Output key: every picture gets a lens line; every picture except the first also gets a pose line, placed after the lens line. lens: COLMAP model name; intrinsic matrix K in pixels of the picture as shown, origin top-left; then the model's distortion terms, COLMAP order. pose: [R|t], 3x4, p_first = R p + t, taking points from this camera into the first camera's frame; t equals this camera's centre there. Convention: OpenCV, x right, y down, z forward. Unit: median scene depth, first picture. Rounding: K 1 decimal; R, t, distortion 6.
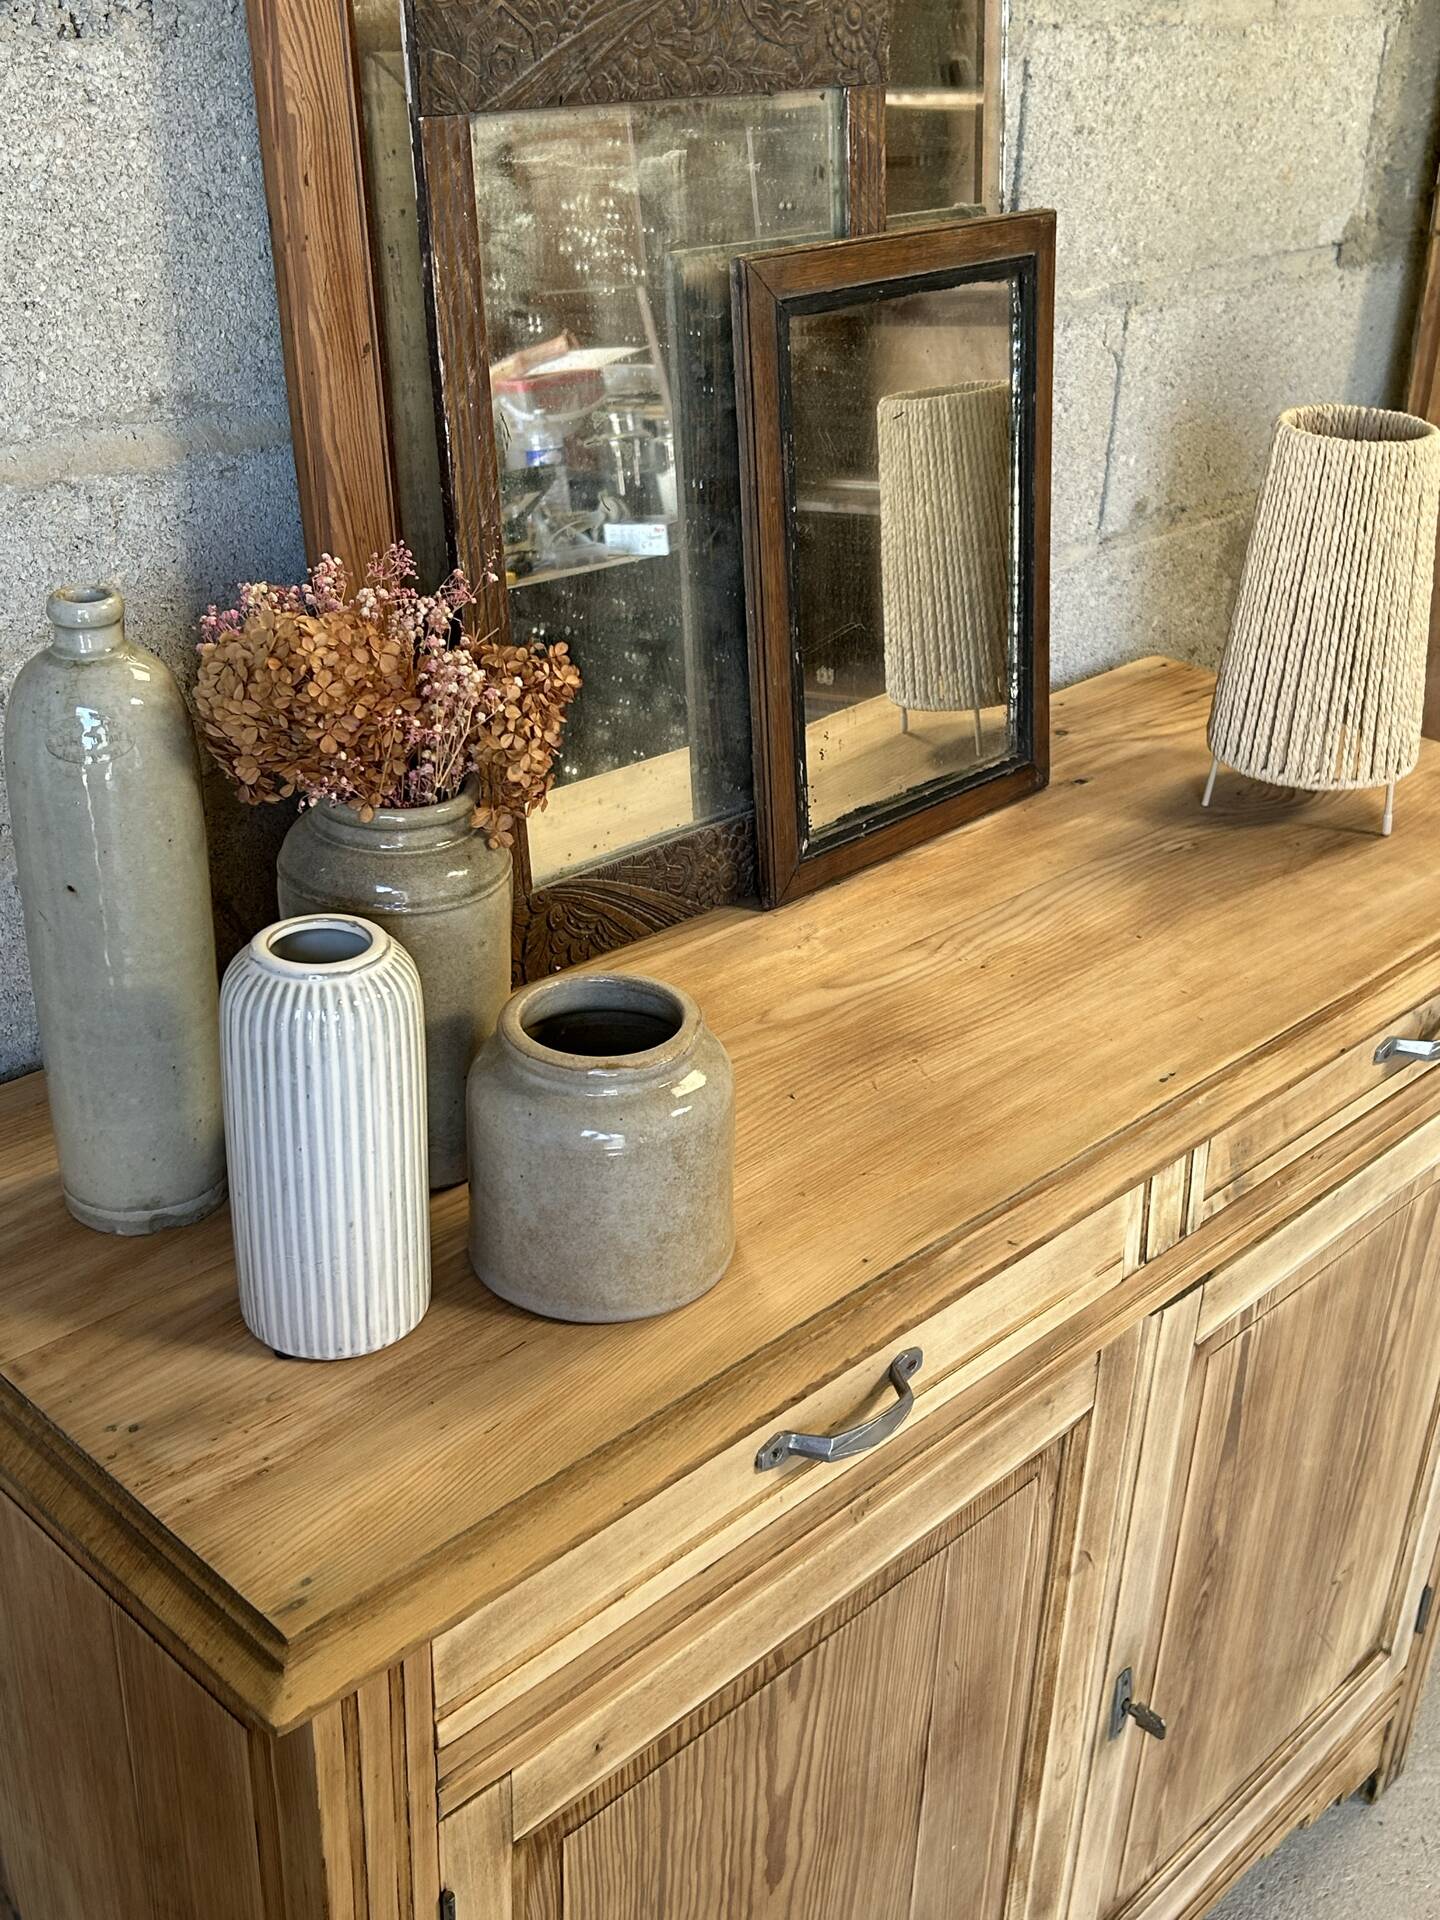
lens RADIAL K [[2128.2, 0, 732.3], [0, 2128.2, 939.4], [0, 0, 1]] dist [0.032133, 0.000000]
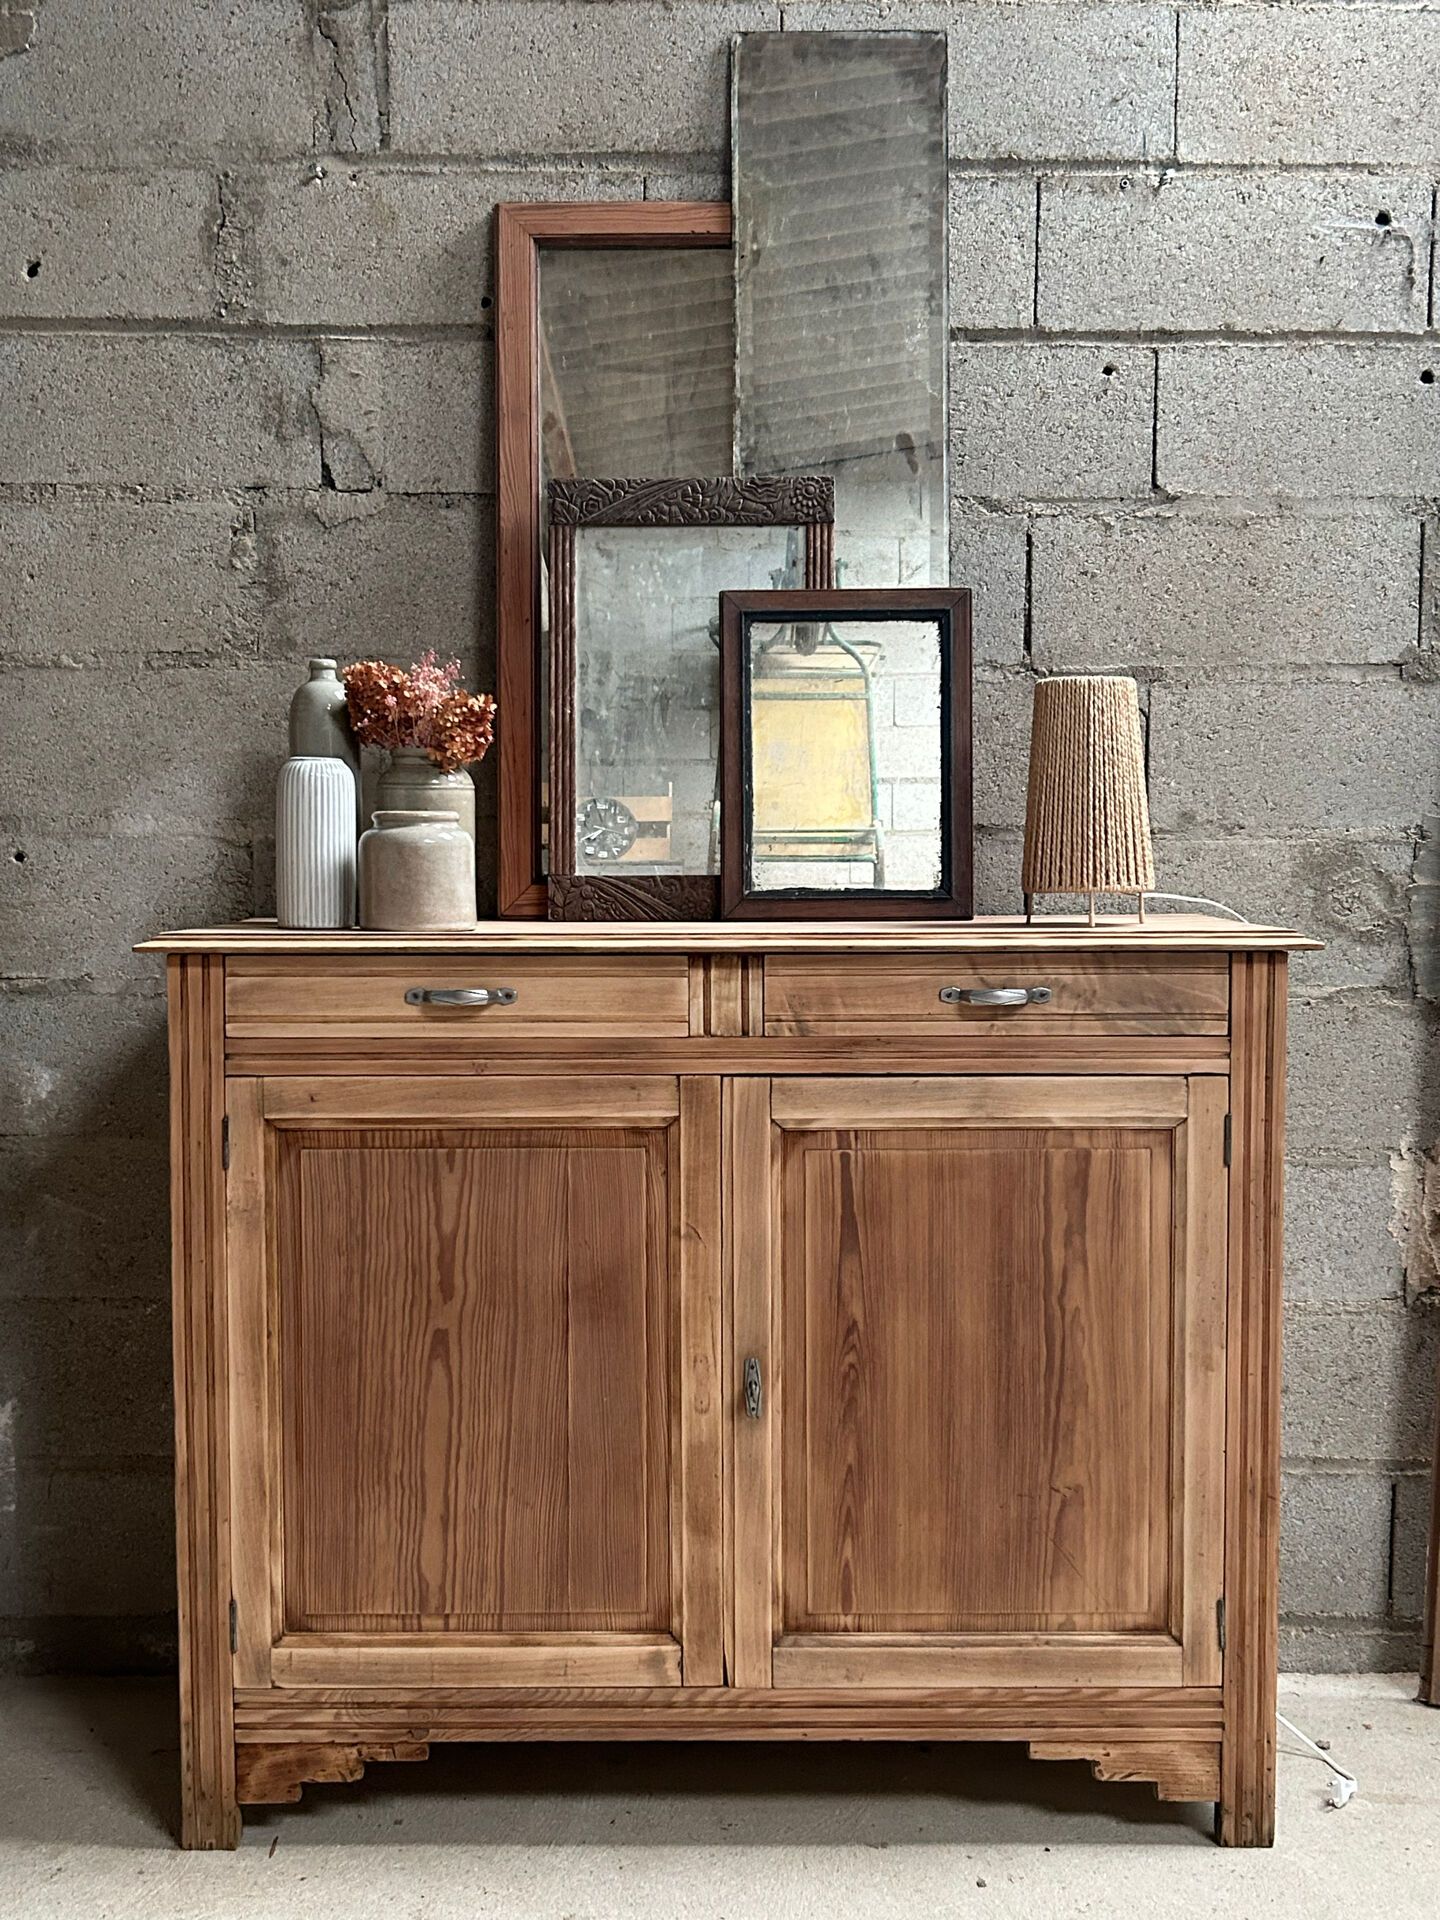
lens RADIAL K [[2128.2, 0, 703.0], [0, 2128.2, 973.8], [0, 0, 1]] dist [0.032133, 0.000000]
pose [[0.704673, 0.013722, -0.709400, 1.465145], [-0.299813, 0.911928, -0.280176, 0.608839], [0.643077, 0.410120, 0.646725, -0.210149]]
